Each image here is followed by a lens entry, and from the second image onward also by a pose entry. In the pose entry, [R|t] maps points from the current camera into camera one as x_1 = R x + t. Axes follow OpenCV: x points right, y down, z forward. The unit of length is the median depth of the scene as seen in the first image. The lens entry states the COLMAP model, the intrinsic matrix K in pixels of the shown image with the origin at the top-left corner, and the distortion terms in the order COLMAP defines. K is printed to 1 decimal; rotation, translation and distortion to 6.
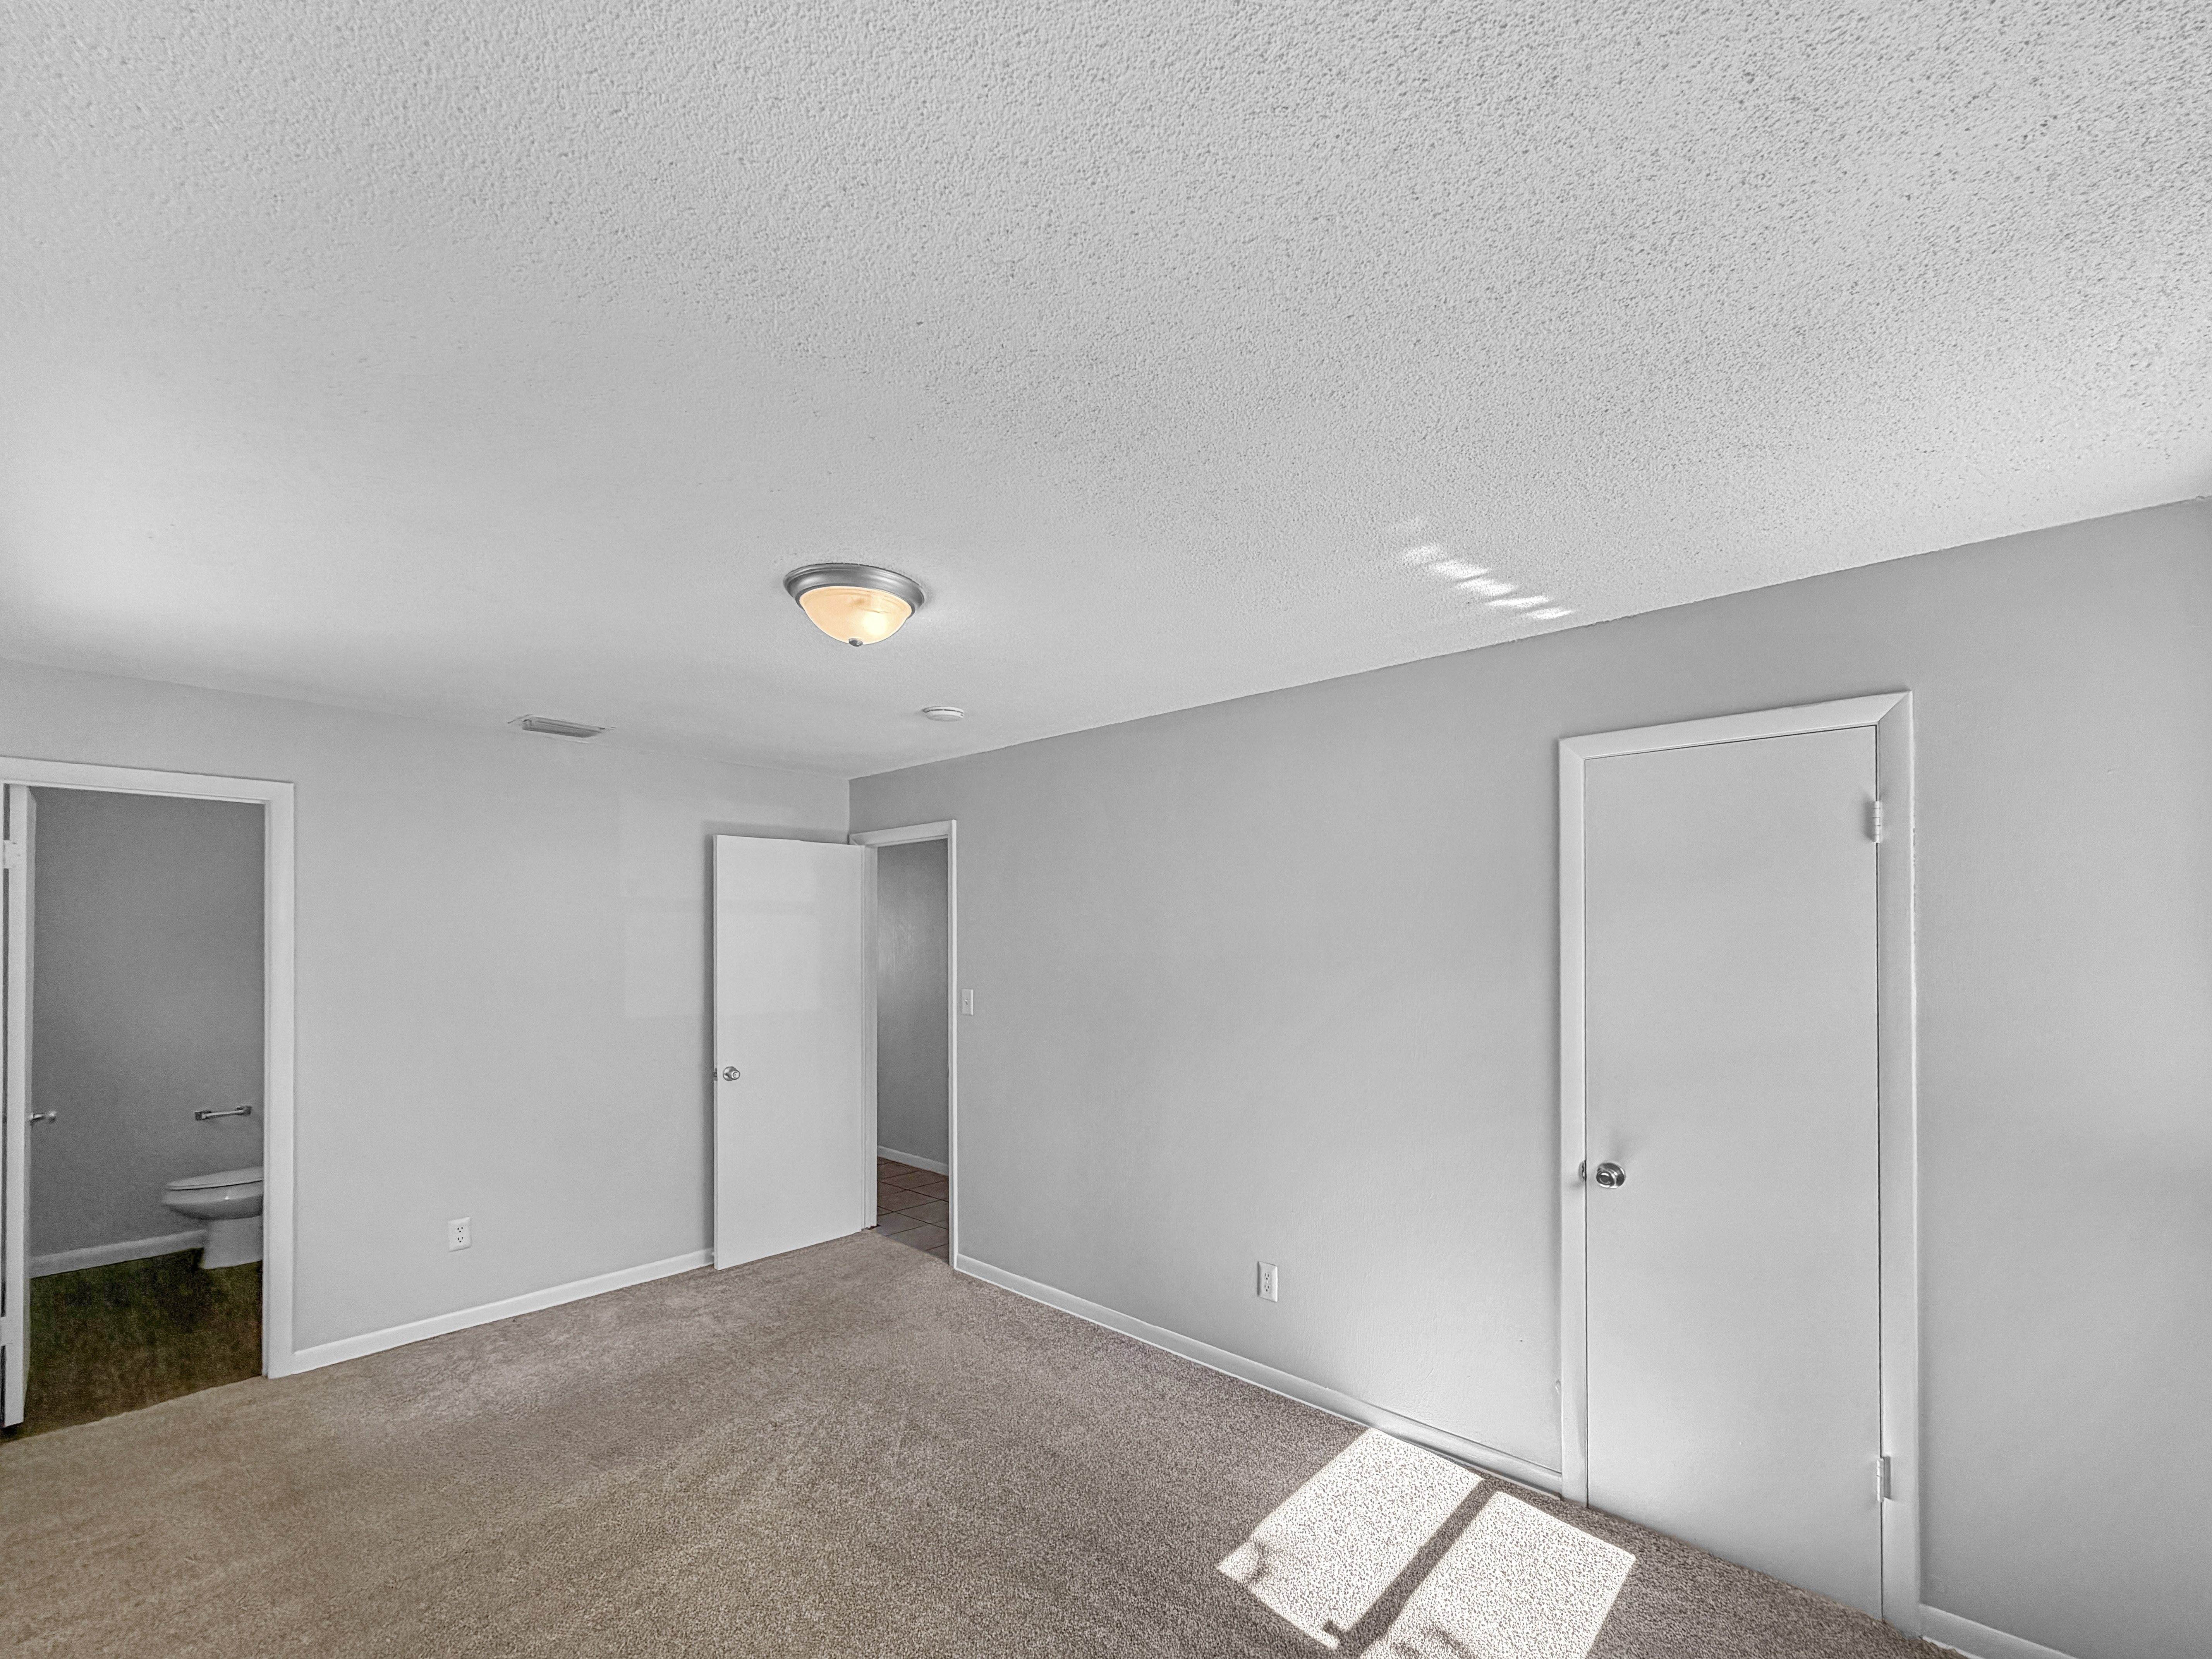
lens RADIAL K [[898.1, 0, 1105.1], [0, 898.1, 930.6], [0, 0, 1]] dist [0.000850, 0.000216]
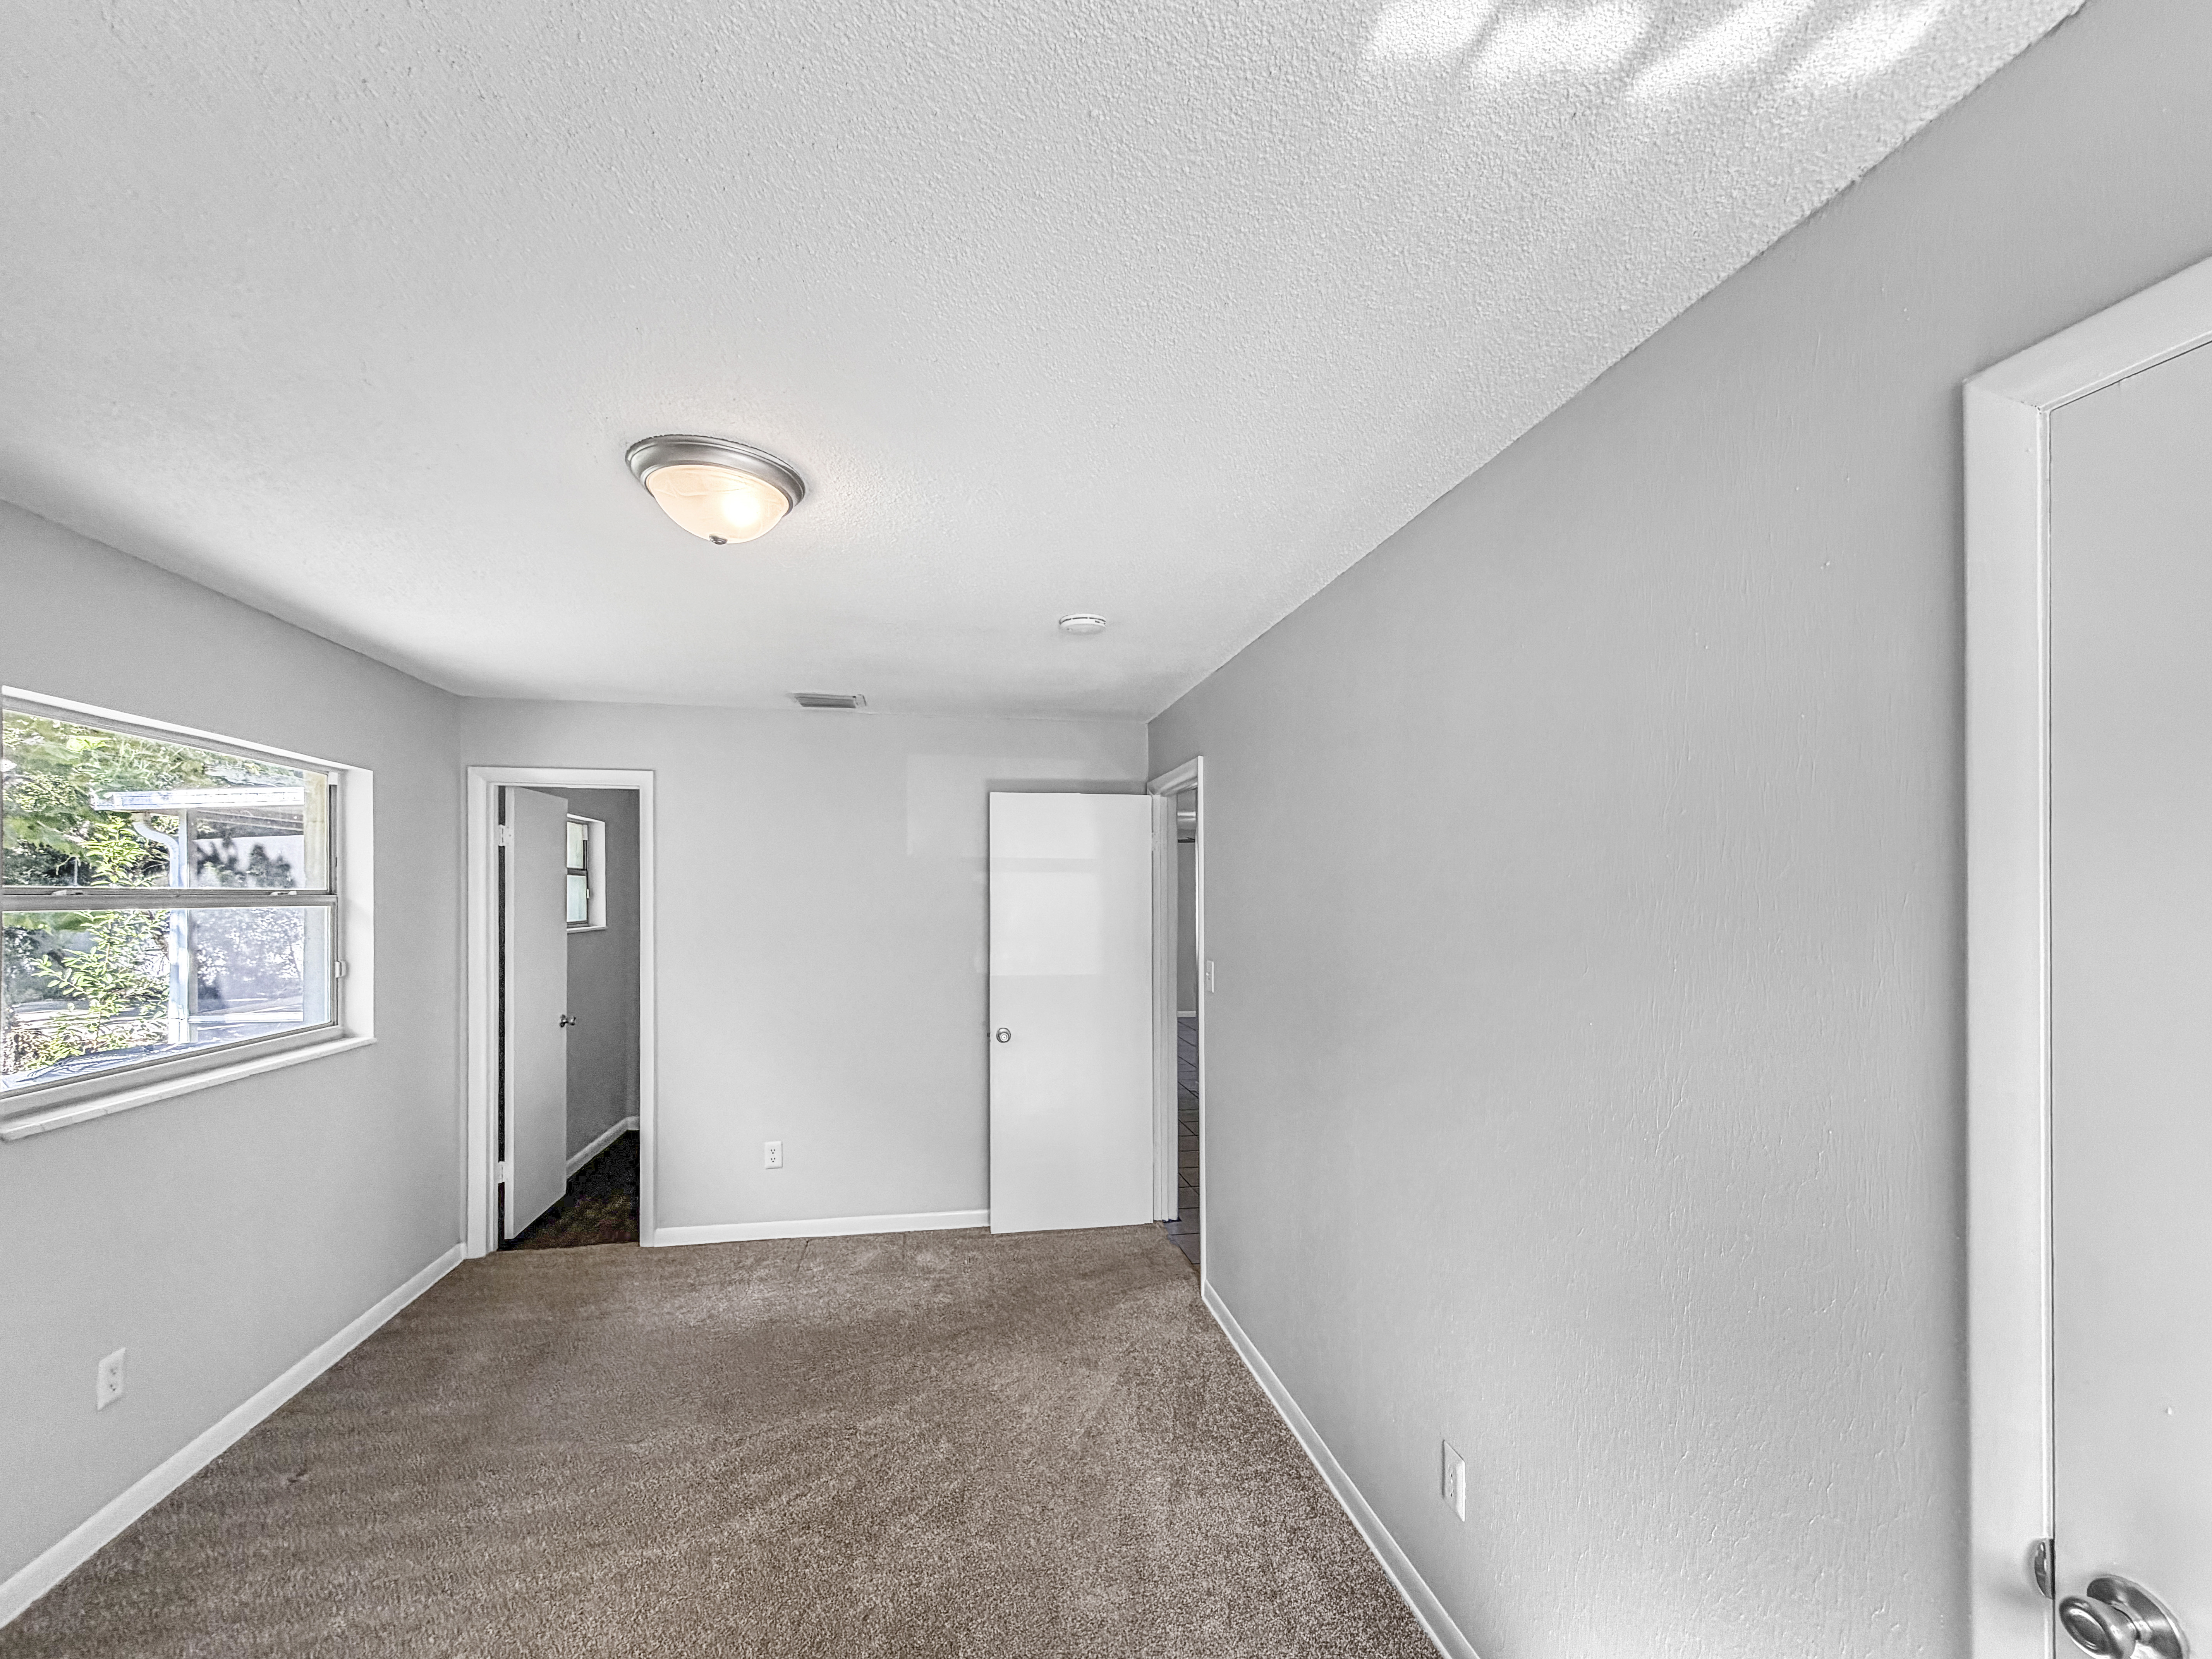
lens RADIAL K [[896.4, 0, 1104.2], [0, 896.4, 886.8], [0, 0, 1]] dist [-0.001819, -0.000525]
pose [[0.805829, -0.001558, -0.592147, 0.298358], [0.000653, 0.999998, -0.001742, -0.000941], [0.592148, 0.001017, 0.805828, 0.333369]]
